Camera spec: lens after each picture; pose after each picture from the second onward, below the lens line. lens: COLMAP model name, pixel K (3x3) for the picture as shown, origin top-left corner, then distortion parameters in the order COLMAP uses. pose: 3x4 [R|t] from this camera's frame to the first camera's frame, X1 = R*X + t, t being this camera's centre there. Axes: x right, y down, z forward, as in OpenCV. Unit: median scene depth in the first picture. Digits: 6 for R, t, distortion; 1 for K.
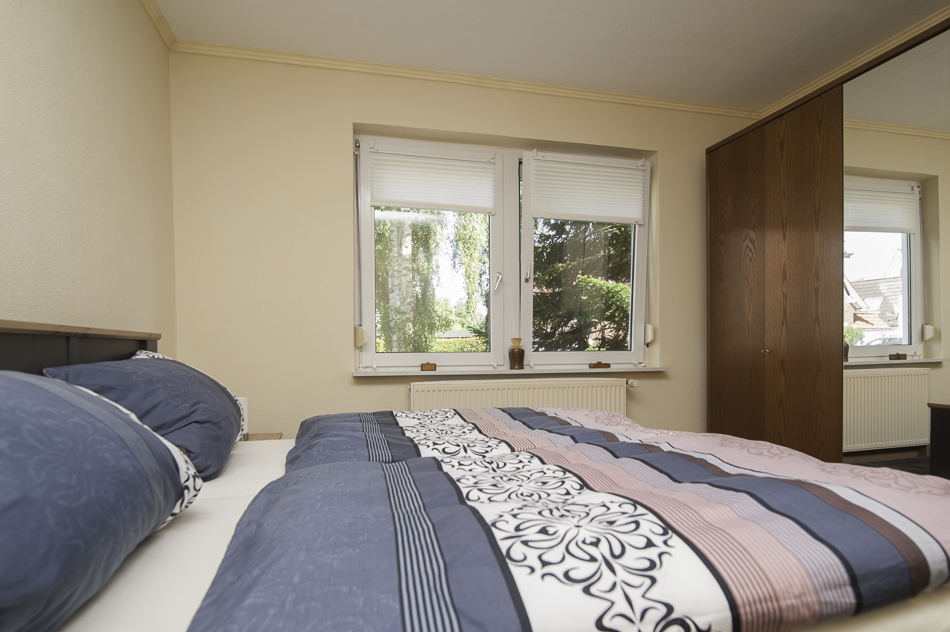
lens RADIAL K [[518.2, 0, 470.6], [0, 518.2, 352.1], [0, 0, 1]] dist [-0.012335, -0.000472]
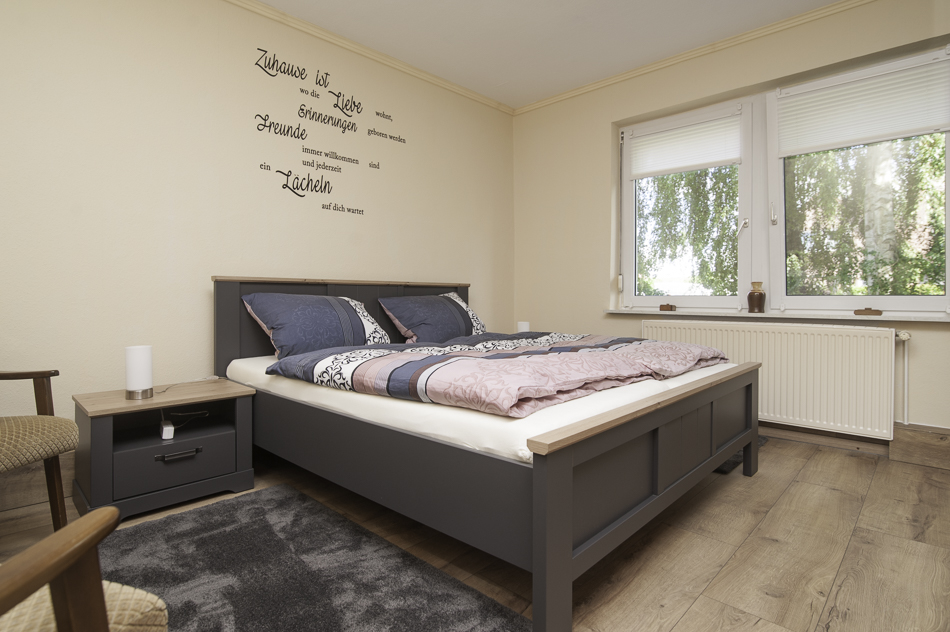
lens RADIAL K [[504.8, 0, 474.1], [0, 504.8, 304.3], [0, 0, 1]] dist [-0.003373, -0.000567]
pose [[0.526636, 0.018900, -0.849880, 0.679475], [-0.010651, 0.999821, 0.015634, 0.007561], [0.850024, 0.000818, 0.526744, 0.012892]]
